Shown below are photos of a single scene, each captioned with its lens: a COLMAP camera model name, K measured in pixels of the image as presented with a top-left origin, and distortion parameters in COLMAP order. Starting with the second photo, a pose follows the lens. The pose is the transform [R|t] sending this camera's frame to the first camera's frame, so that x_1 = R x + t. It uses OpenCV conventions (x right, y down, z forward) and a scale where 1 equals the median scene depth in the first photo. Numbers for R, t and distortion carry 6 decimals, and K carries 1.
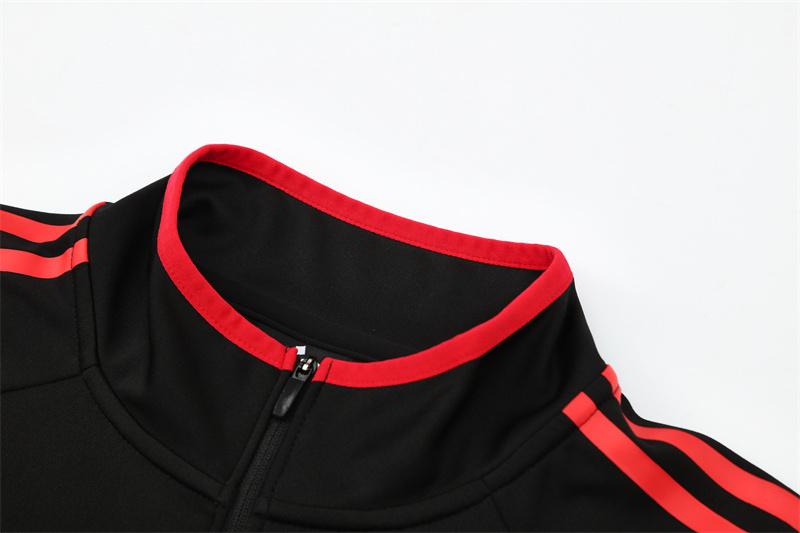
lens RADIAL K [[1986.4, 0, 401.3], [0, 1986.4, 265.5], [0, 0, 1]] dist [0.278280, 0.000000]
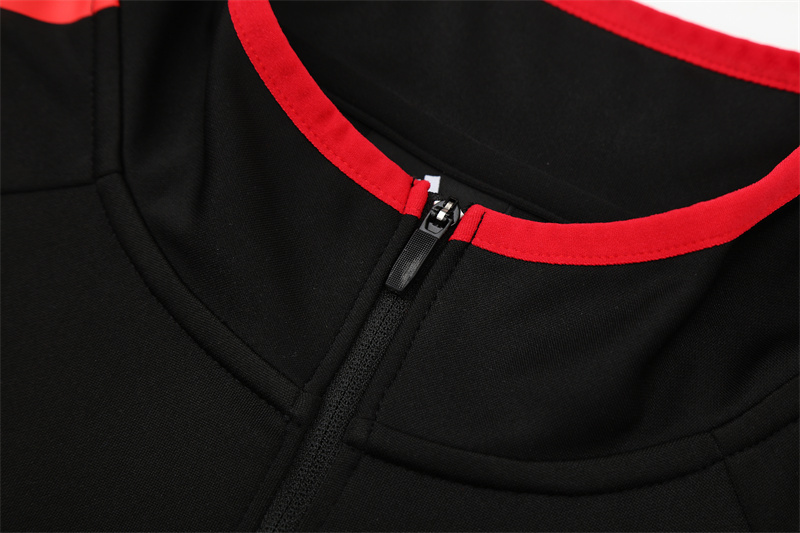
lens RADIAL K [[1986.4, 0, 397.9], [0, 1986.4, 267.9], [0, 0, 1]] dist [0.278280, 0.000000]
pose [[0.994104, 0.108239, 0.006506, -0.065227], [-0.107950, 0.982211, 0.153653, -0.029583], [0.010241, -0.153449, 0.988103, 0.367195]]
